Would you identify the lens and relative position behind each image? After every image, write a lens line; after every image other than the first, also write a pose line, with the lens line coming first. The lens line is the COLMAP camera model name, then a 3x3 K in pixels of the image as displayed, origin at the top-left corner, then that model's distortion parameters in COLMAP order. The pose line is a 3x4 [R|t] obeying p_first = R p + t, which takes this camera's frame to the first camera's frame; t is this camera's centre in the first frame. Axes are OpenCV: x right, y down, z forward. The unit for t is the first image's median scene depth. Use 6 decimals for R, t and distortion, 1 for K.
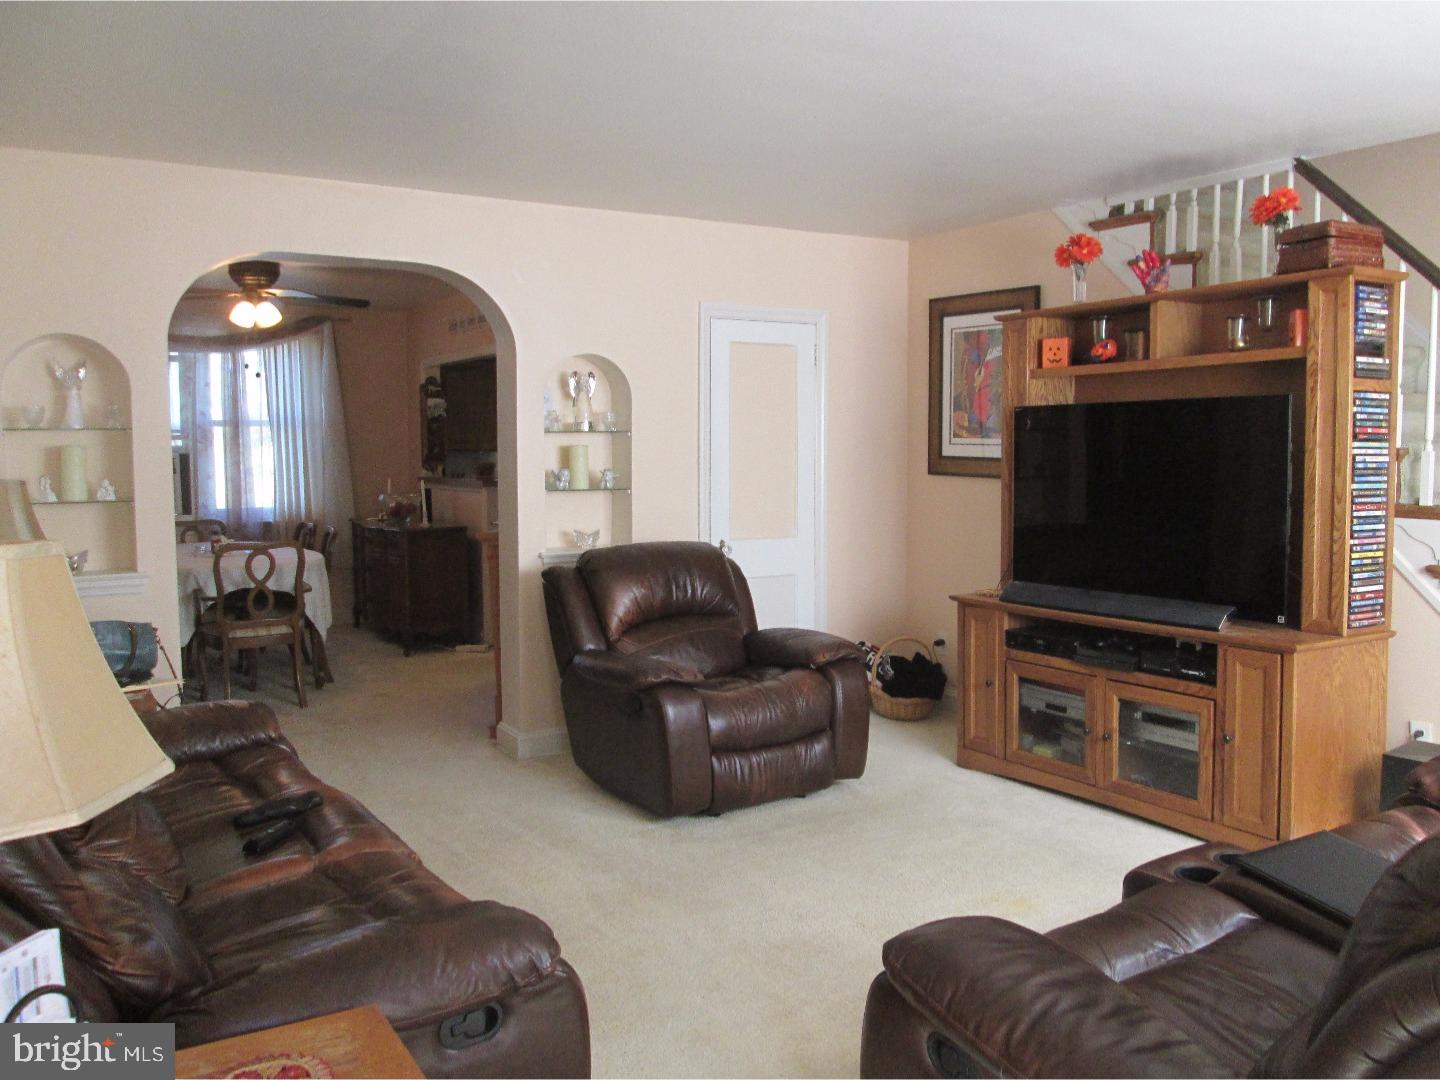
lens RADIAL K [[1177.1, 0, 719.8], [0, 1177.1, 537.9], [0, 0, 1]] dist [-0.030415, -0.002821]
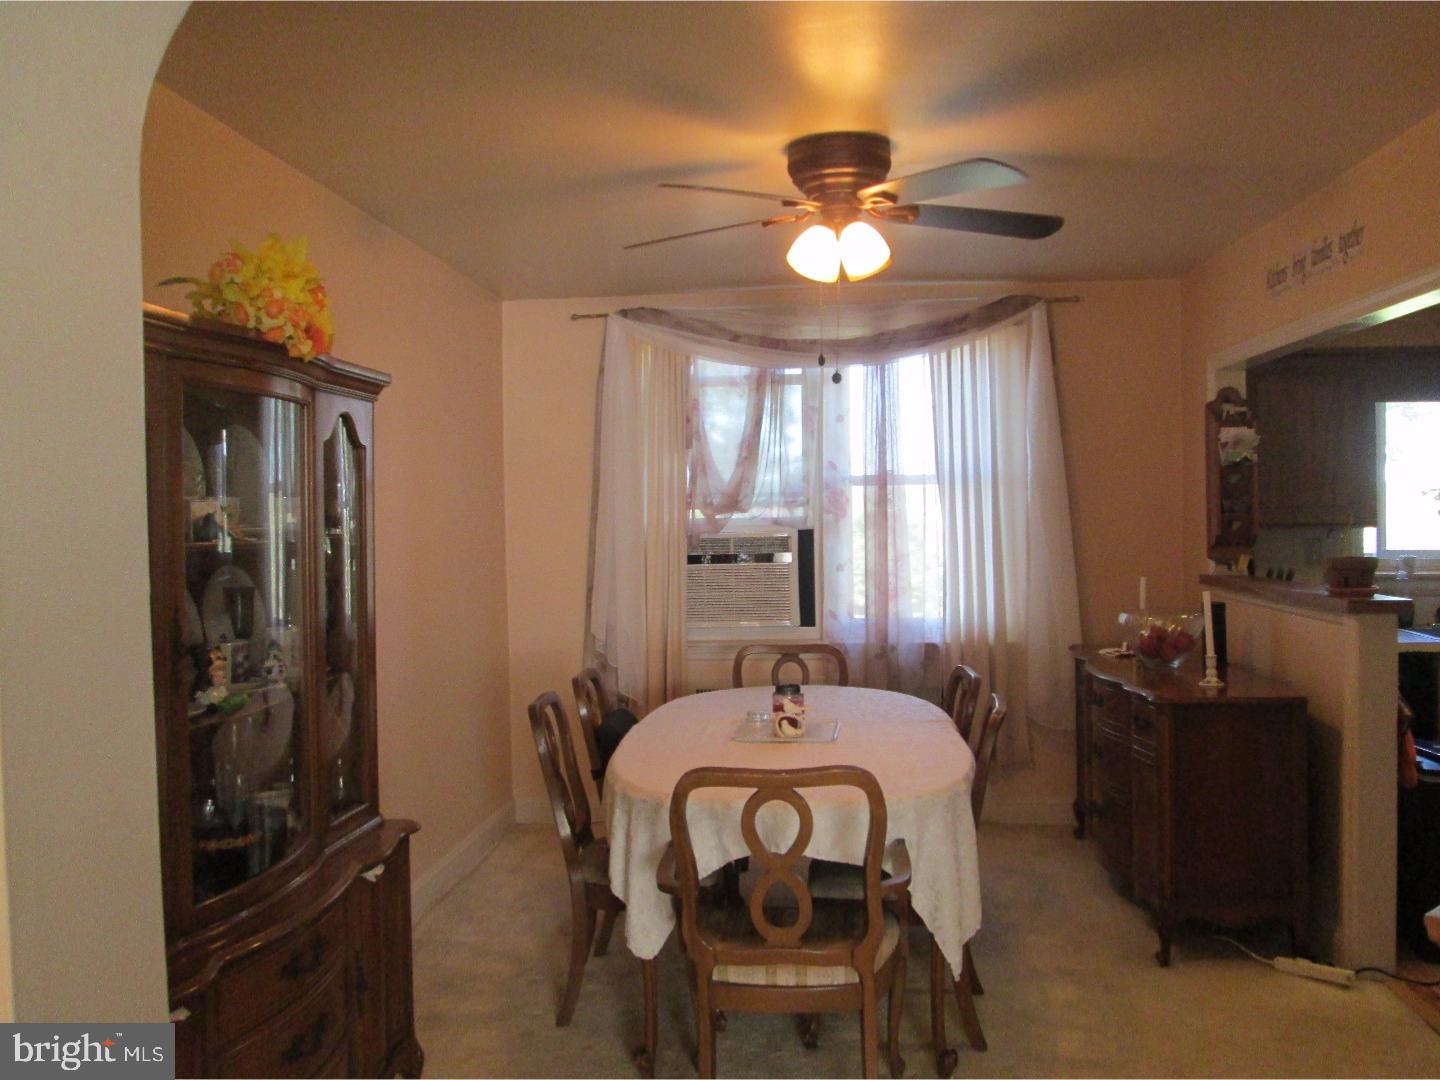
lens RADIAL K [[1177.1, 0, 688.4], [0, 1177.1, 506.6], [0, 0, 1]] dist [-0.030415, -0.002821]
pose [[0.785287, -0.002972, -0.619124, -0.115765], [-0.045106, 0.997056, -0.061998, -0.041859], [0.617486, 0.076613, 0.782842, 0.461174]]
